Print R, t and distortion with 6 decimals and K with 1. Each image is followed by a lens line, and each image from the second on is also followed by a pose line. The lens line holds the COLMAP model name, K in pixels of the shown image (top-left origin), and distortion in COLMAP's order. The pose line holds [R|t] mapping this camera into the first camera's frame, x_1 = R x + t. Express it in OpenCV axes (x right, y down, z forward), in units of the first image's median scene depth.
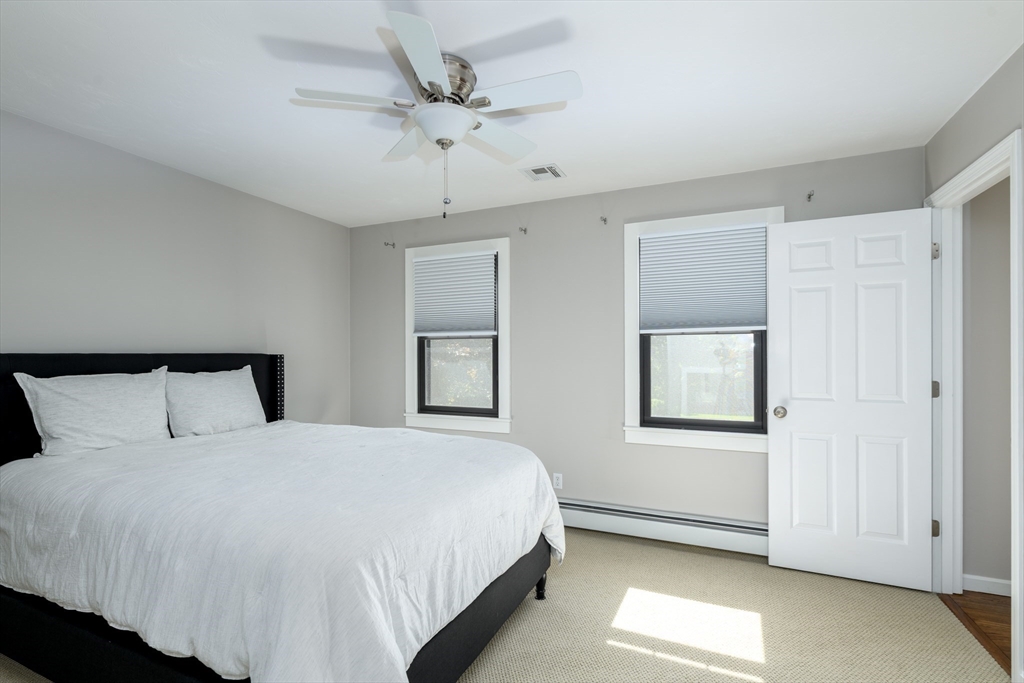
lens RADIAL K [[466.6, 0, 511.7], [0, 466.6, 348.8], [0, 0, 1]] dist [-0.002960, -0.000122]
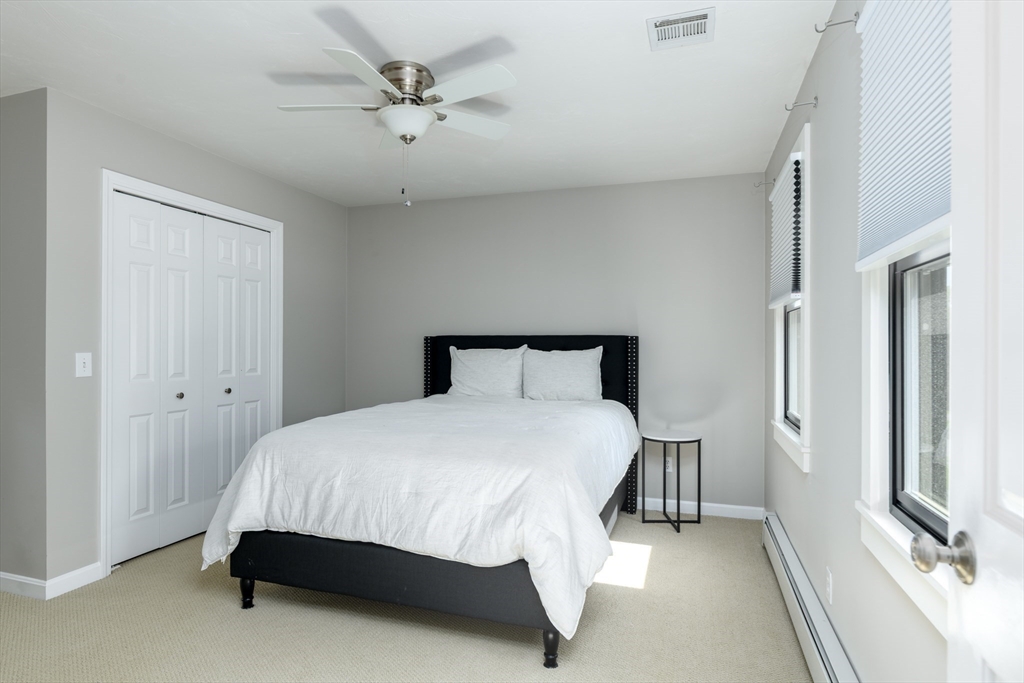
lens RADIAL K [[573.9, 0, 509.3], [0, 573.9, 340.4], [0, 0, 1]] dist [-0.001332, -0.000062]
pose [[0.109586, -0.000768, -0.993977, 0.920569], [0.005428, 0.999985, -0.000174, 0.027417], [0.993963, -0.005376, 0.109588, 0.816200]]
